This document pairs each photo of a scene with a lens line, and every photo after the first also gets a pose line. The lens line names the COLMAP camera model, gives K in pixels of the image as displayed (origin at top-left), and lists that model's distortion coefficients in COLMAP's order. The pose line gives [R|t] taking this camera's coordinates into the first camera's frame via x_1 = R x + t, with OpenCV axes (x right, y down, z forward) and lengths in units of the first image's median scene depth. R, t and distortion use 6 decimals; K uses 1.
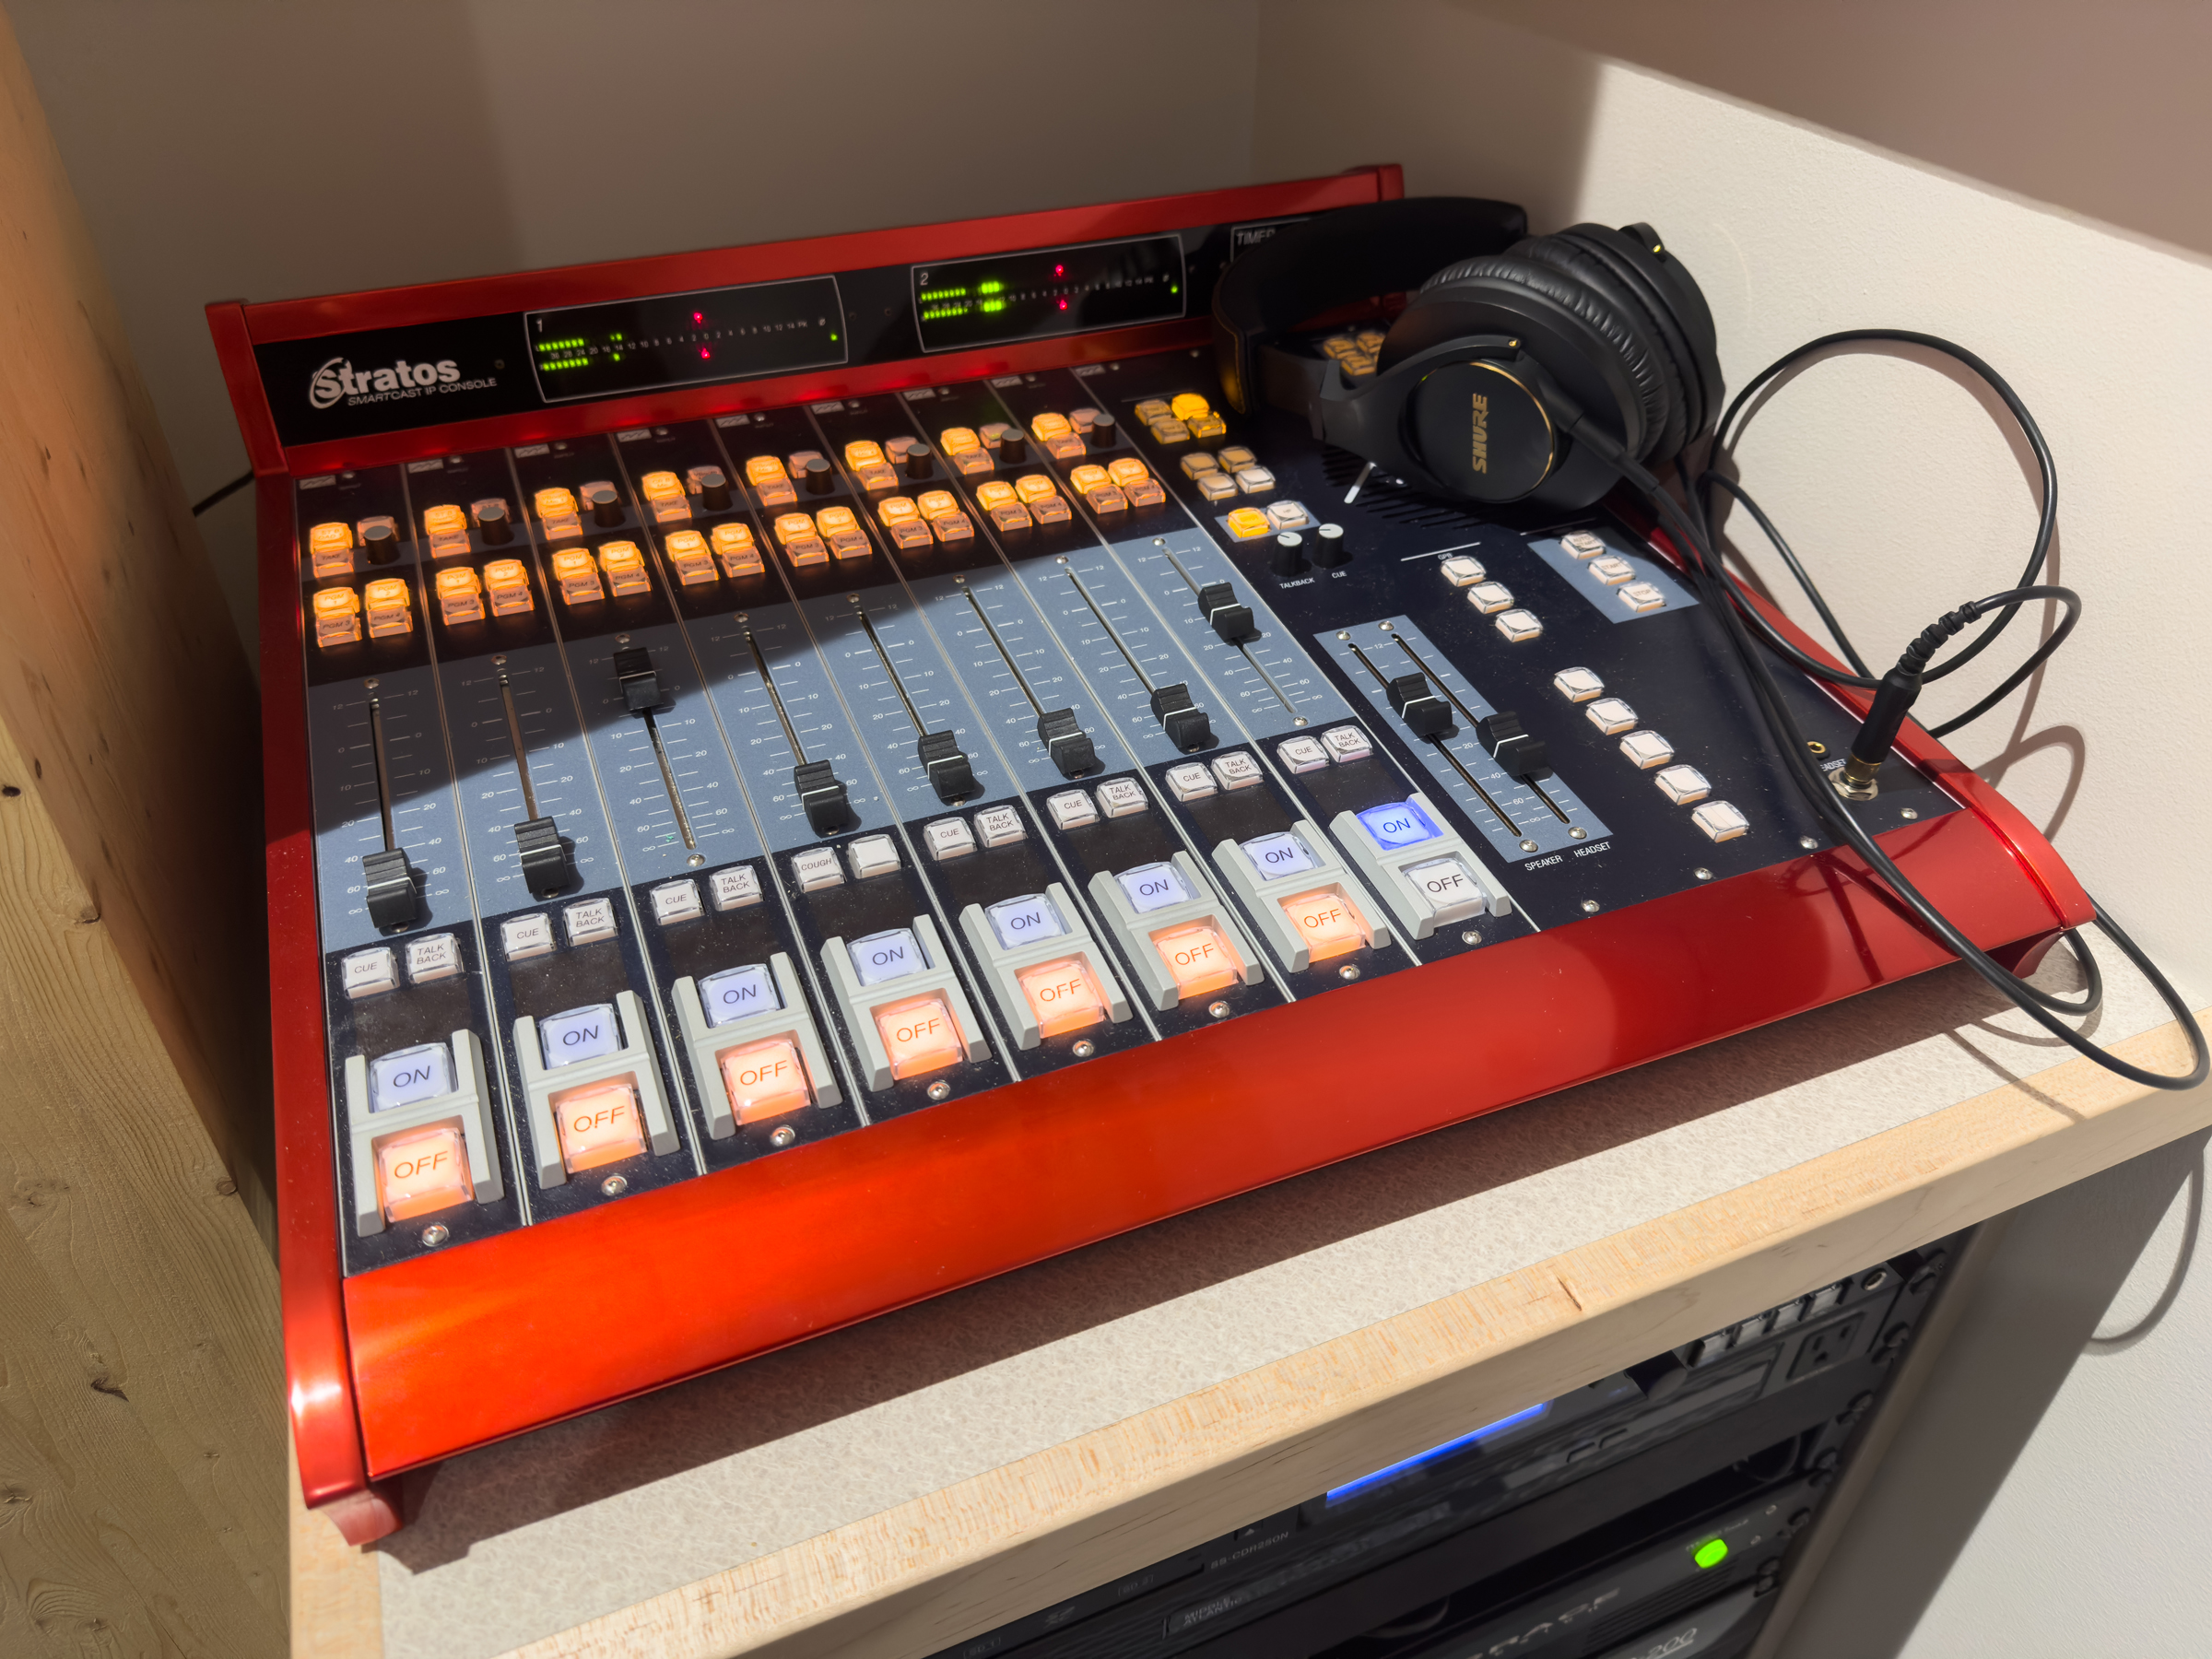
lens RADIAL K [[1558.5, 0, 1106.0], [0, 1558.5, 829.5], [0, 0, 1]] dist [0.106548, -0.205398]
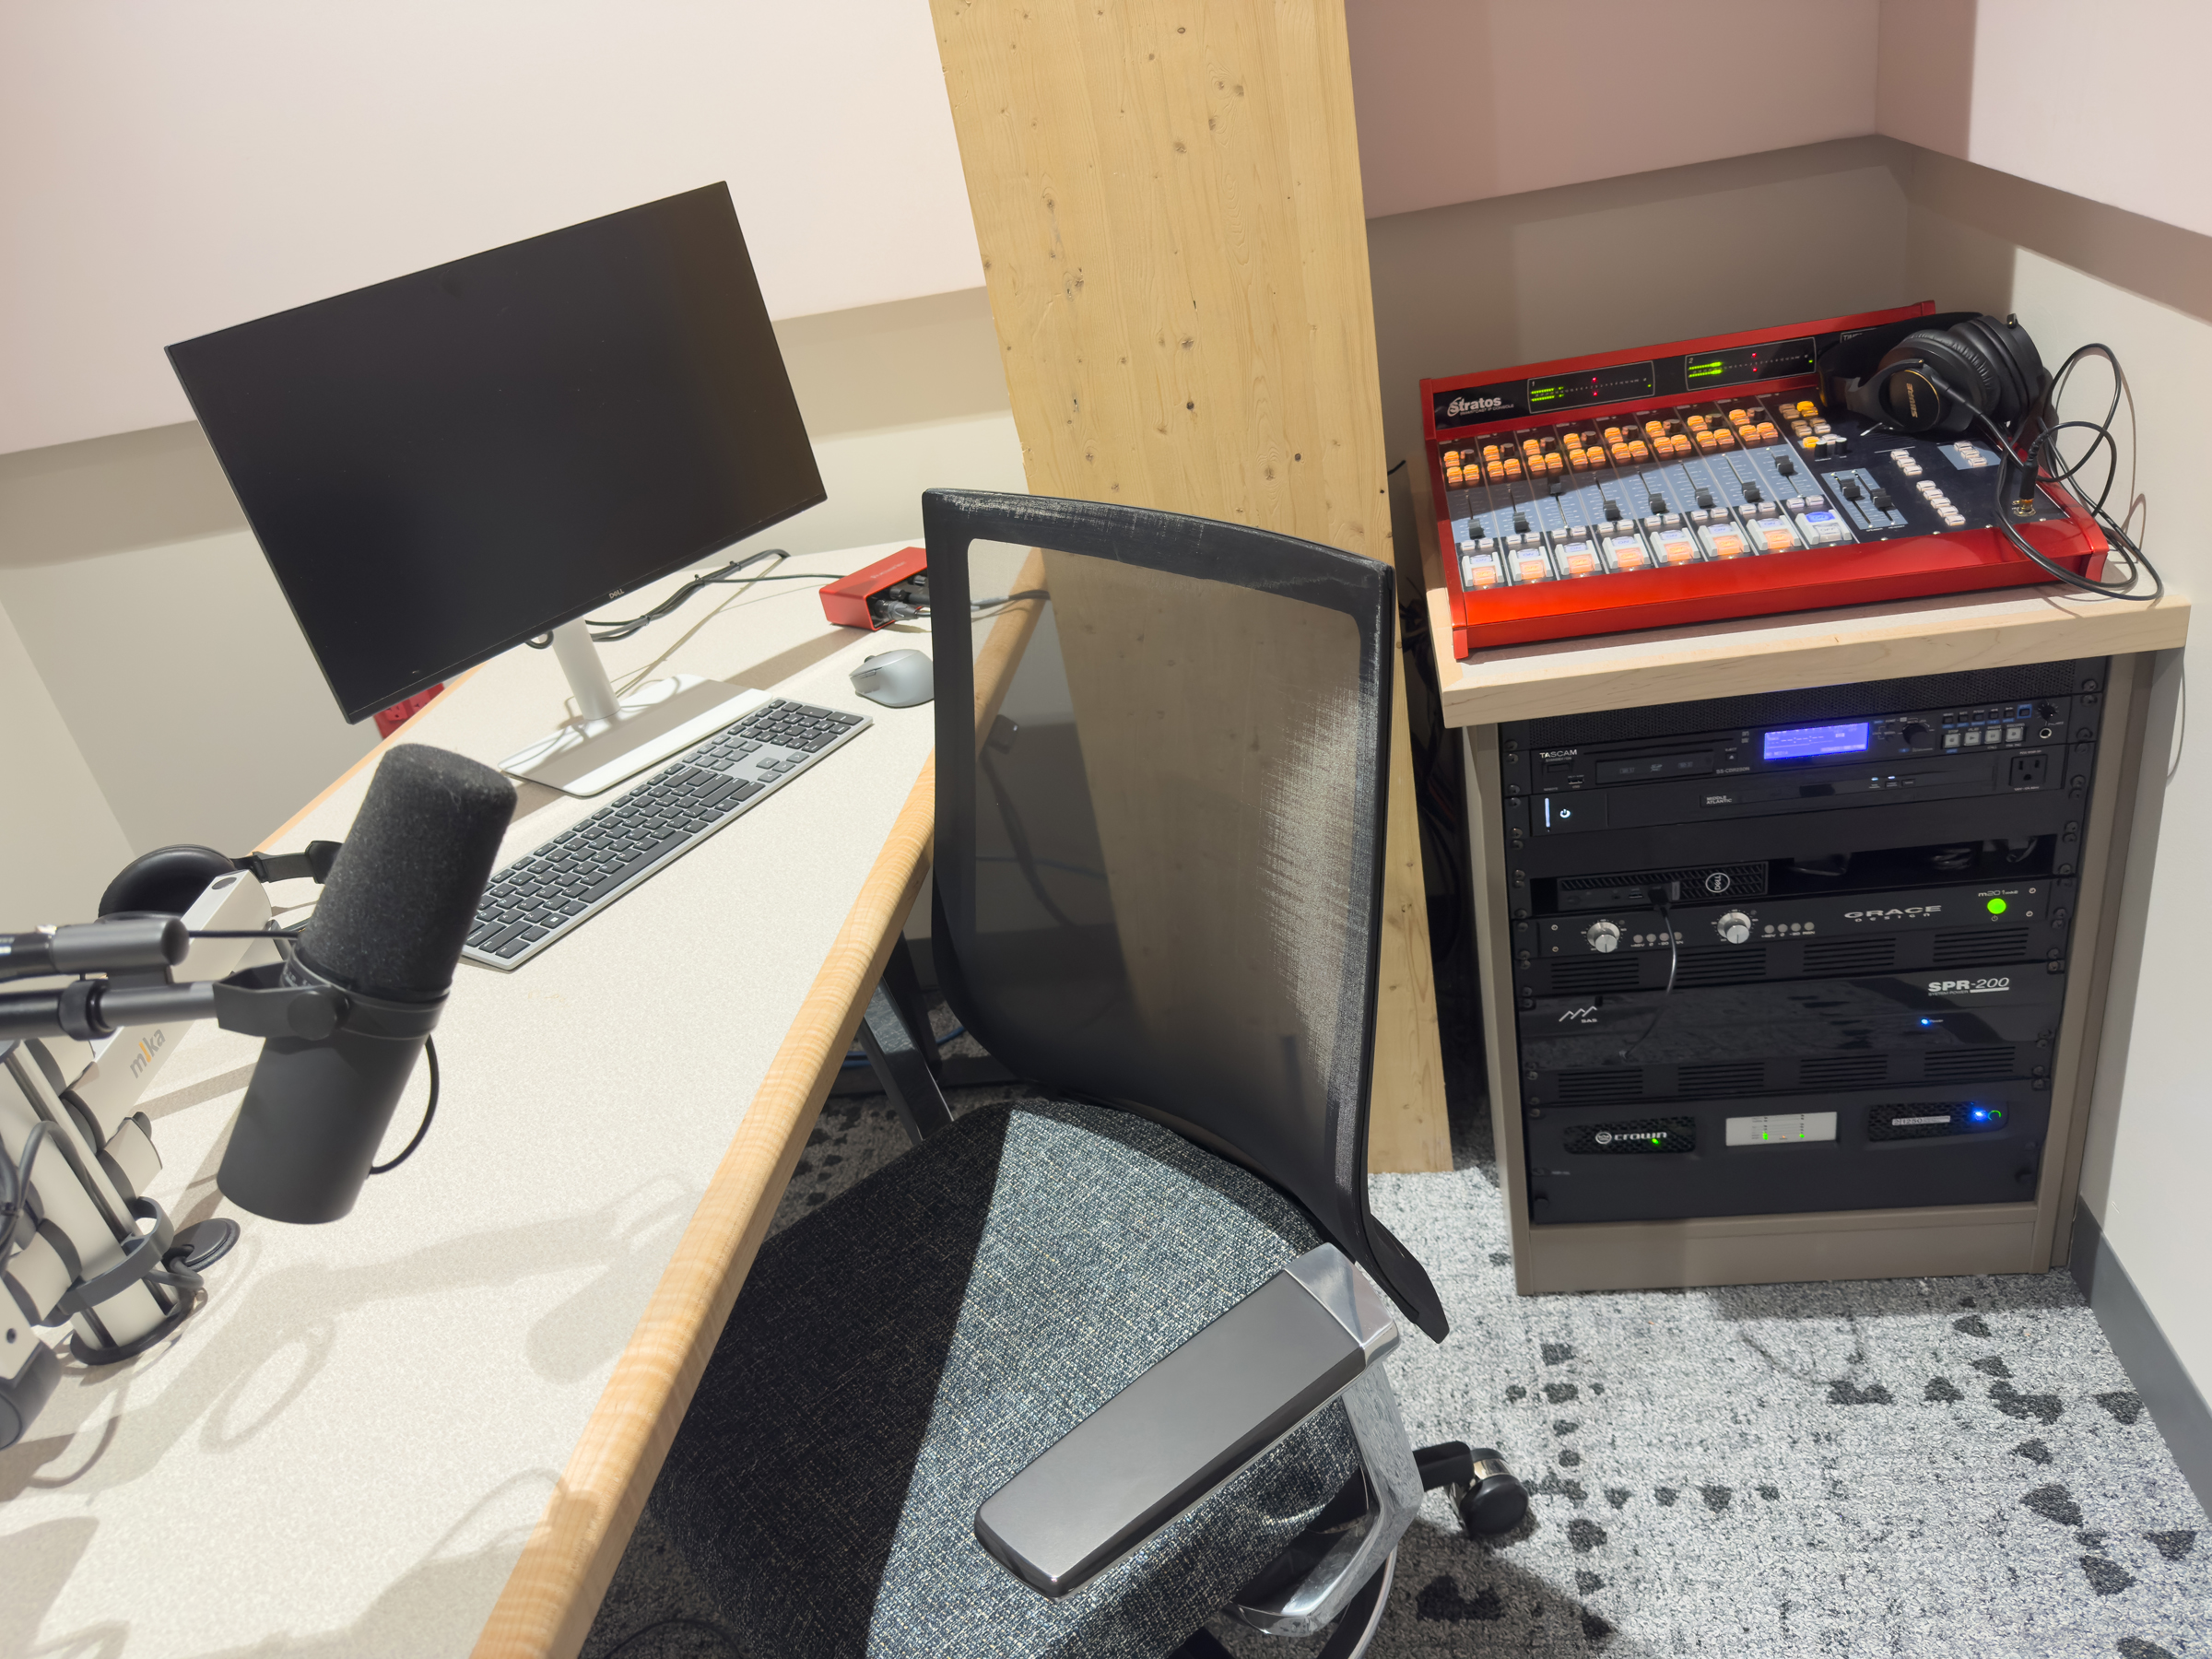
lens RADIAL K [[1547.1, 0, 1106.0], [0, 1547.1, 829.5], [0, 0, 1]] dist [-0.009039, -0.001596]
pose [[0.849447, 0.092397, -0.519521, 0.492038], [-0.155952, 0.984528, -0.079893, 0.808218], [0.504101, 0.148885, 0.850714, -1.597512]]
